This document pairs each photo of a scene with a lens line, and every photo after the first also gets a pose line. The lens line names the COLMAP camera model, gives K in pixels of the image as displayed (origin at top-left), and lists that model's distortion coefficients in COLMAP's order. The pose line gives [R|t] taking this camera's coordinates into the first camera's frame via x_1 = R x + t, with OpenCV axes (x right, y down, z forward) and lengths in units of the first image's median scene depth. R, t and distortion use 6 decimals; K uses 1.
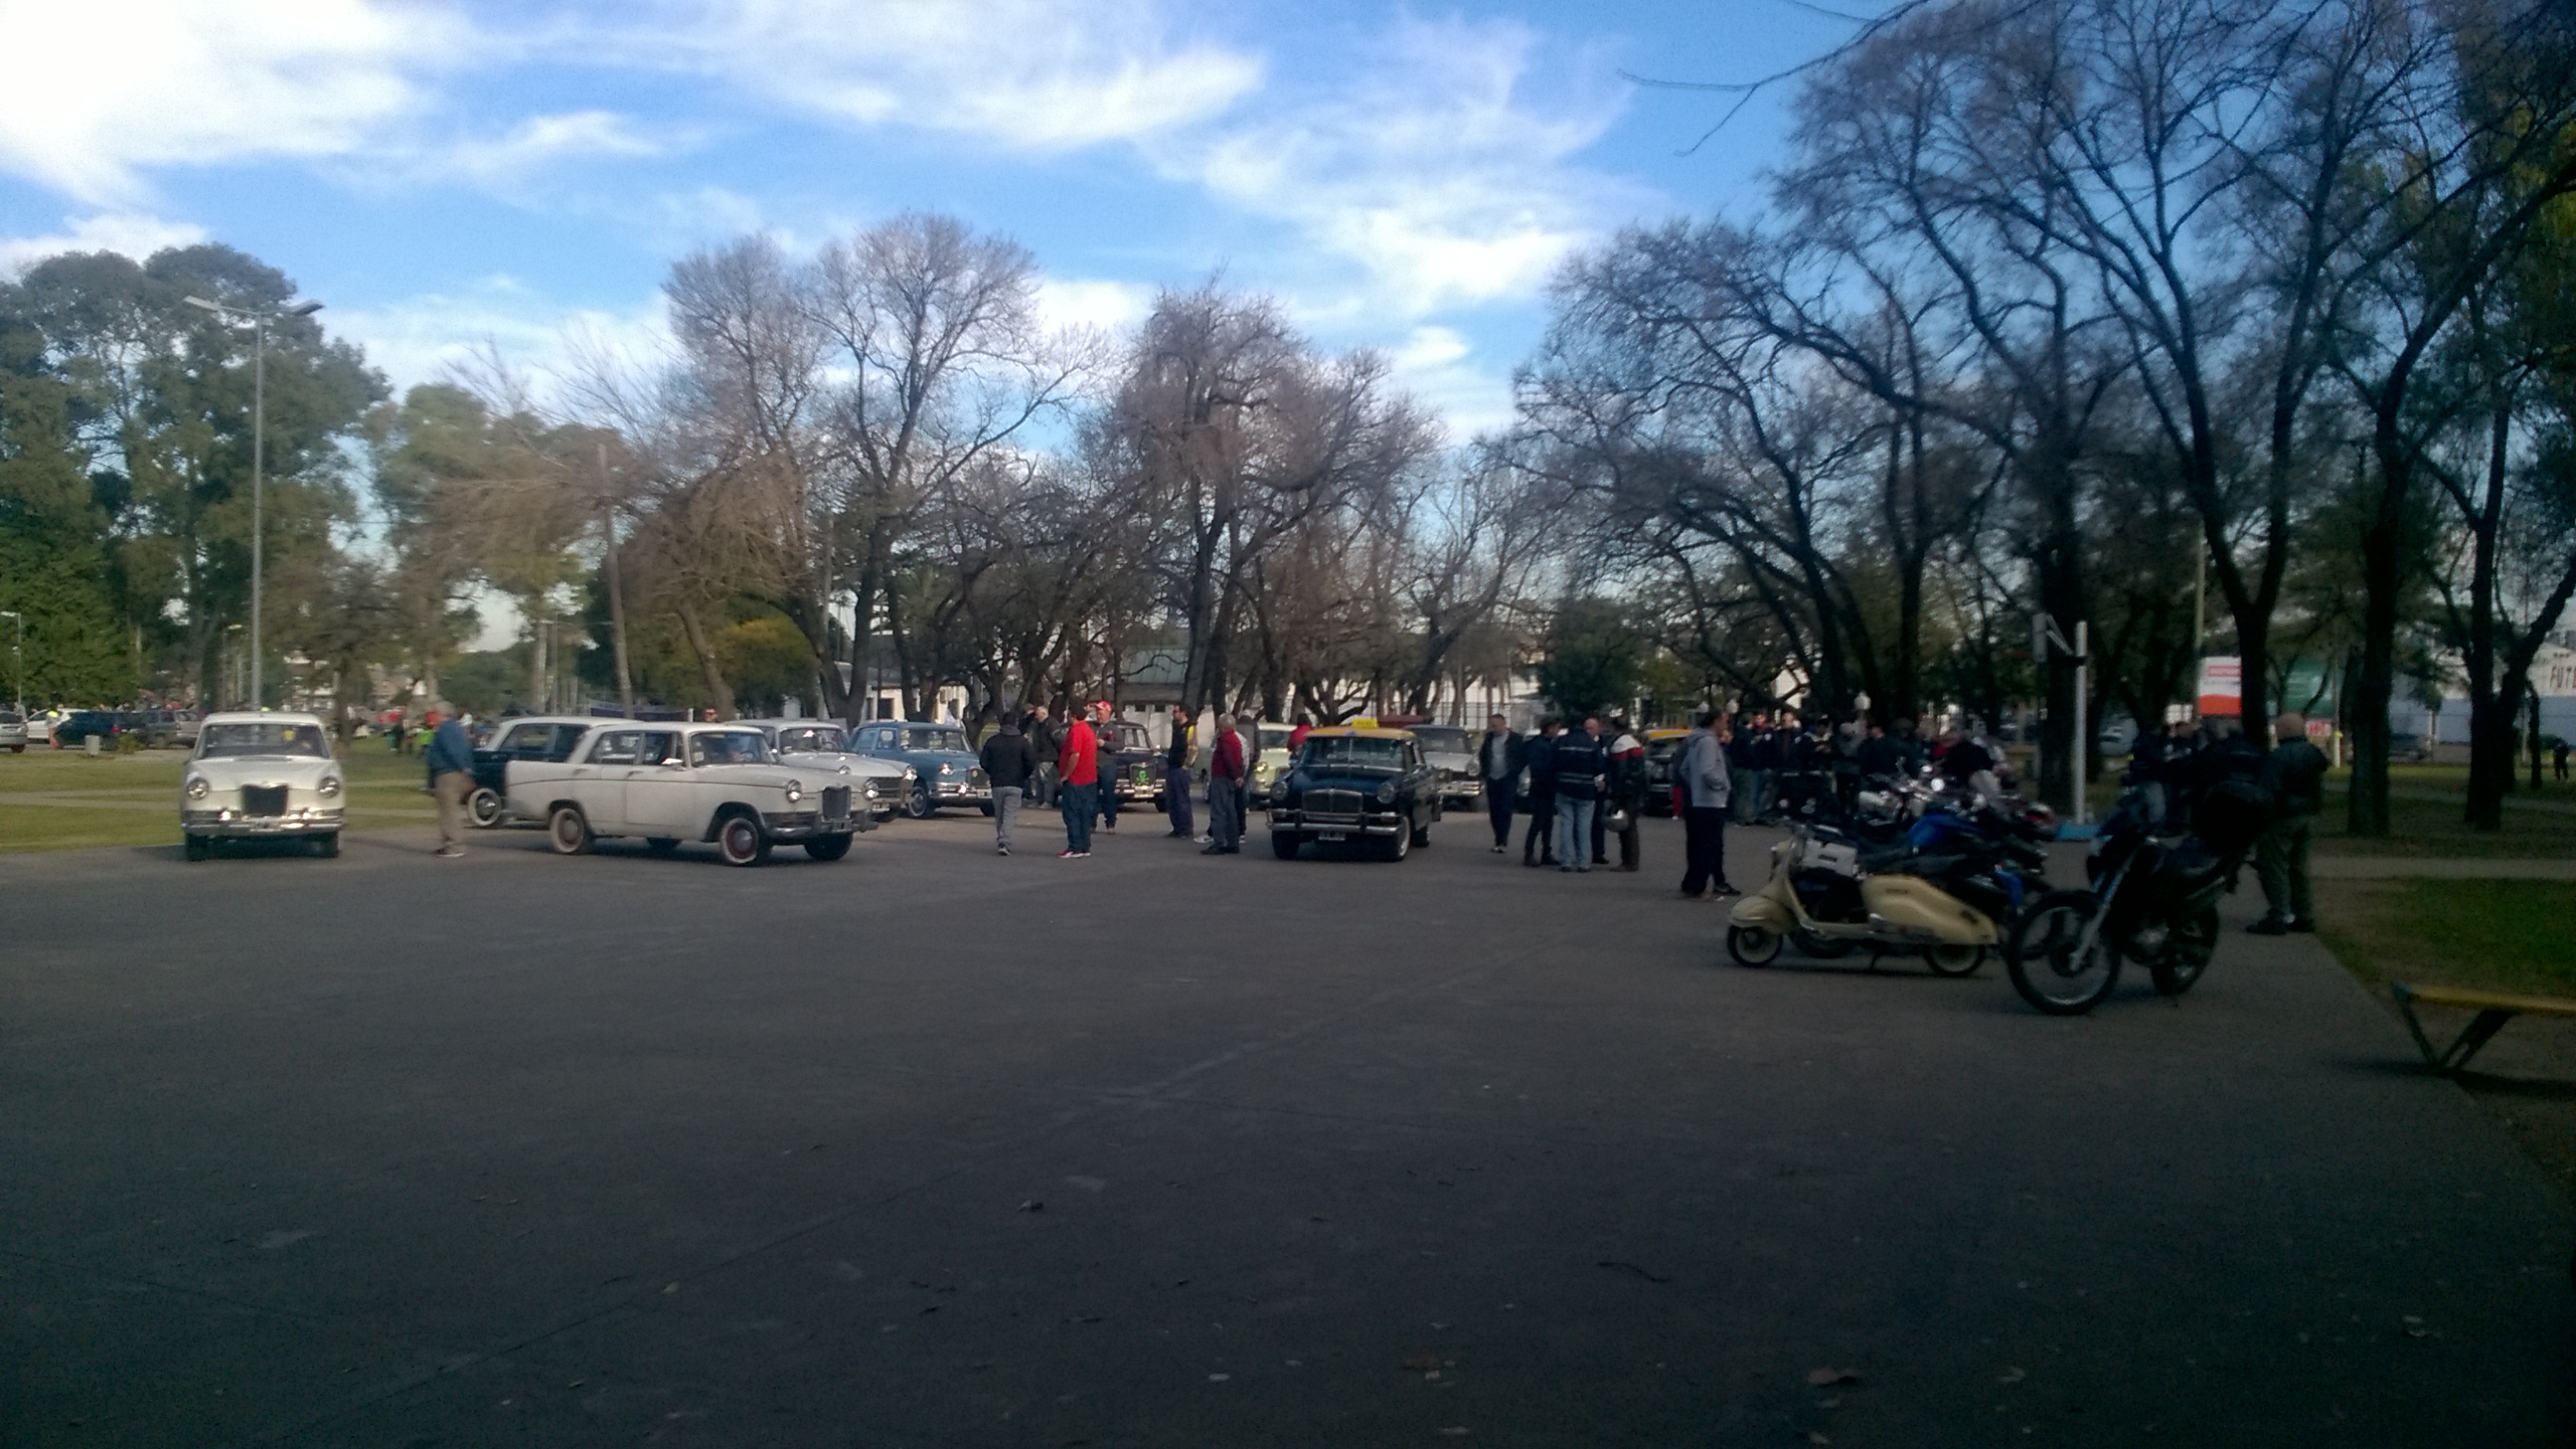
lens RADIAL K [[1958.6, 0, 1282.2], [0, 1958.6, 718.4], [0, 0, 1]] dist [0.040861, -0.124502]
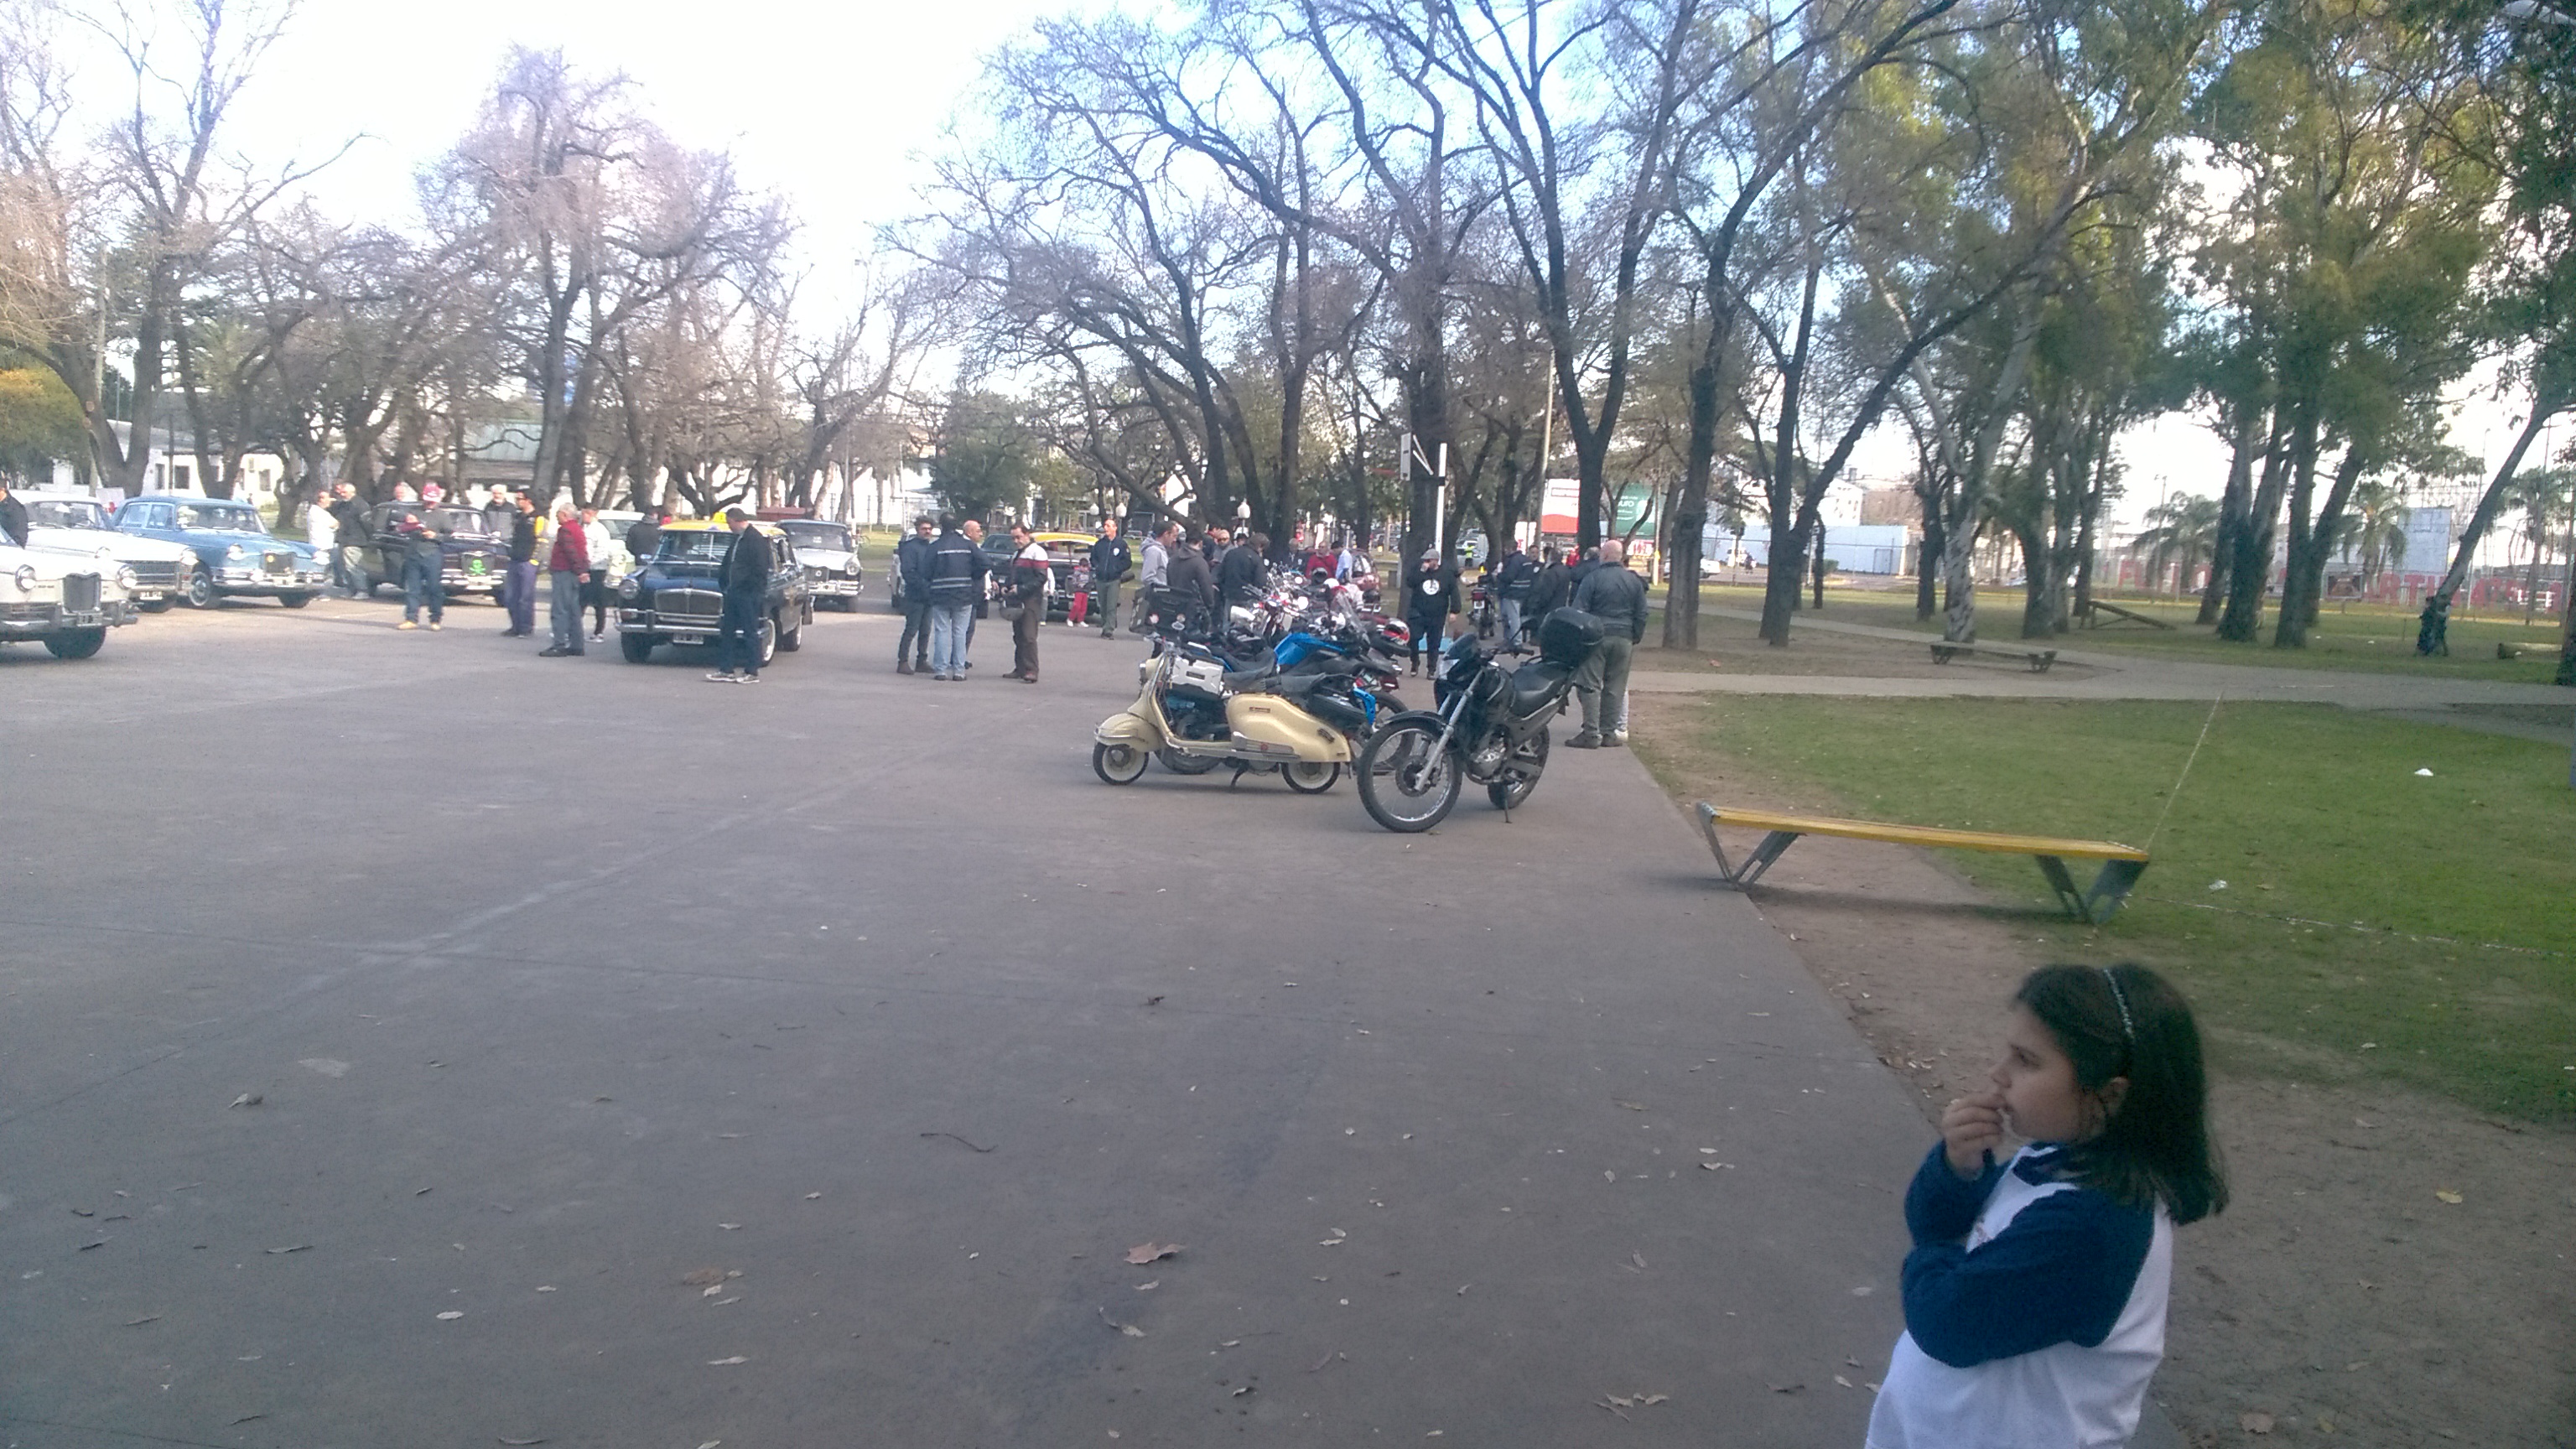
lens RADIAL K [[1958.6, 0, 1294.0], [0, 1958.6, 716.9], [0, 0, 1]] dist [0.040861, -0.124502]
pose [[0.951445, 0.003044, 0.307804, 0.006148], [-0.034650, 0.994655, 0.097270, -0.001947], [-0.305863, -0.103213, 0.946465, 0.013019]]
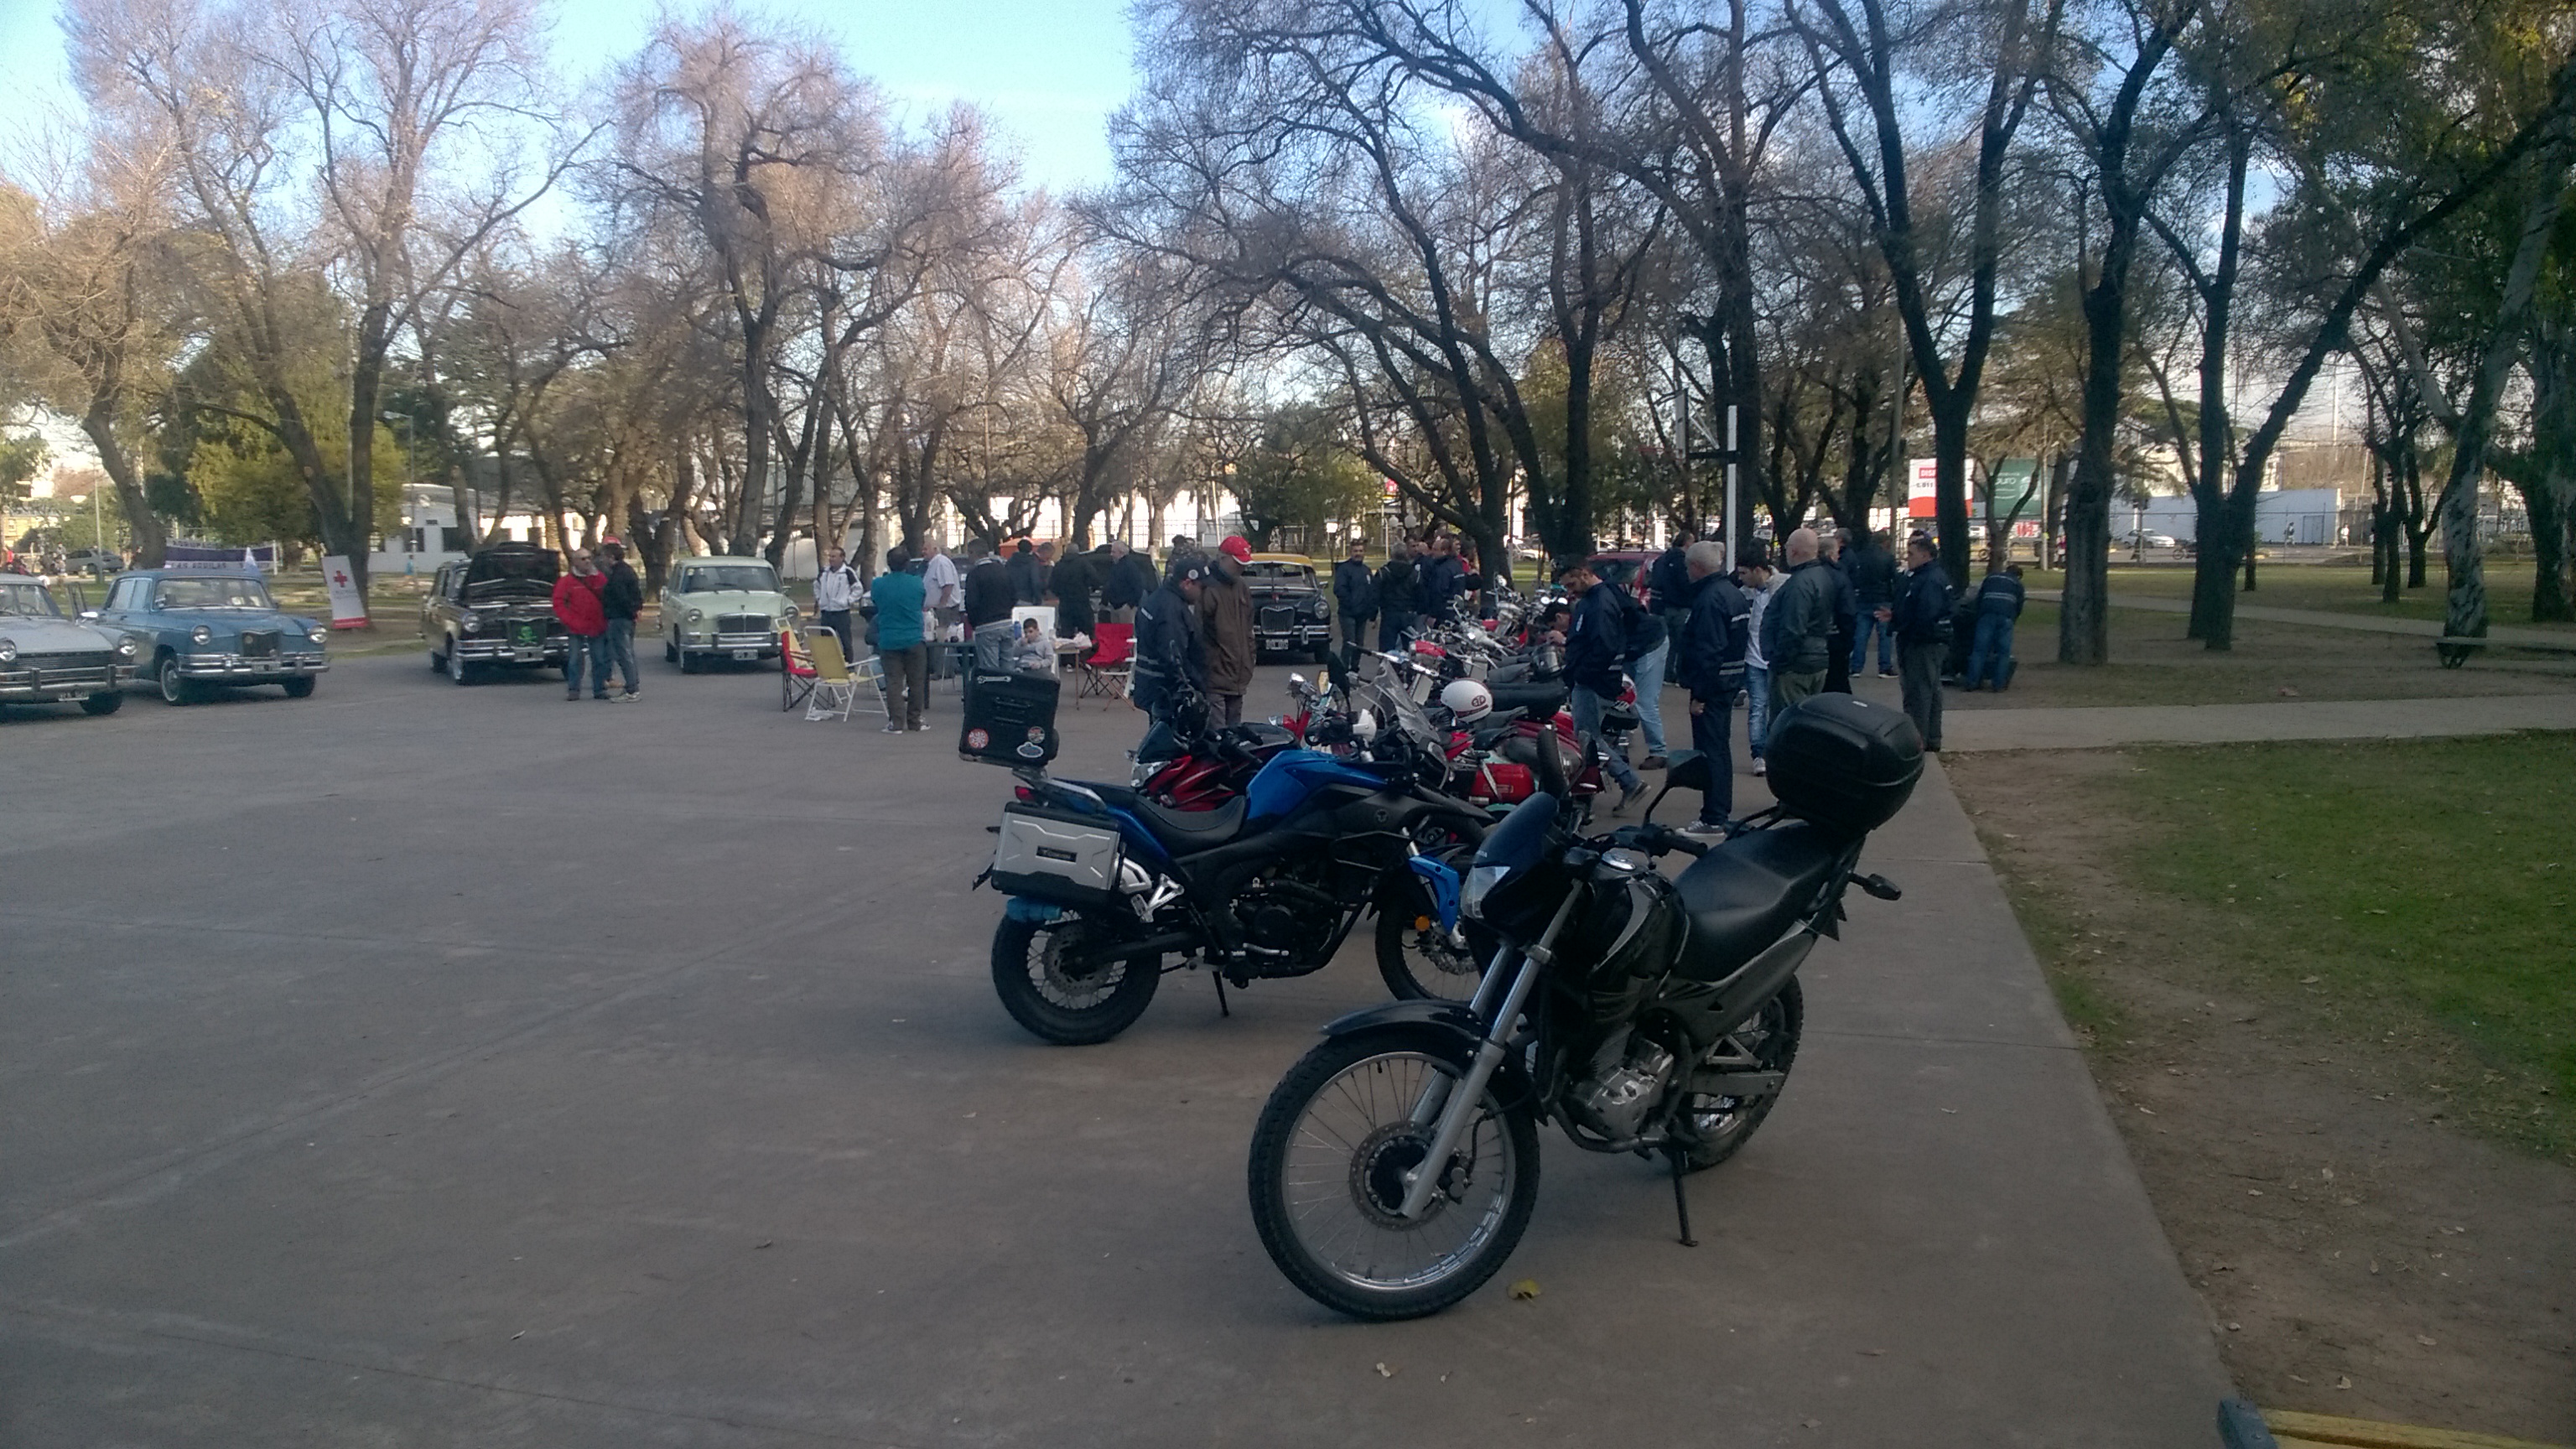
lens RADIAL K [[1958.6, 0, 1287.4], [0, 1958.6, 713.4], [0, 0, 1]] dist [0.040861, -0.124502]
pose [[0.991708, -0.031846, 0.124507, 0.085310], [0.020513, 0.995615, 0.091267, -0.001888], [-0.126867, -0.087956, 0.988012, 0.160511]]
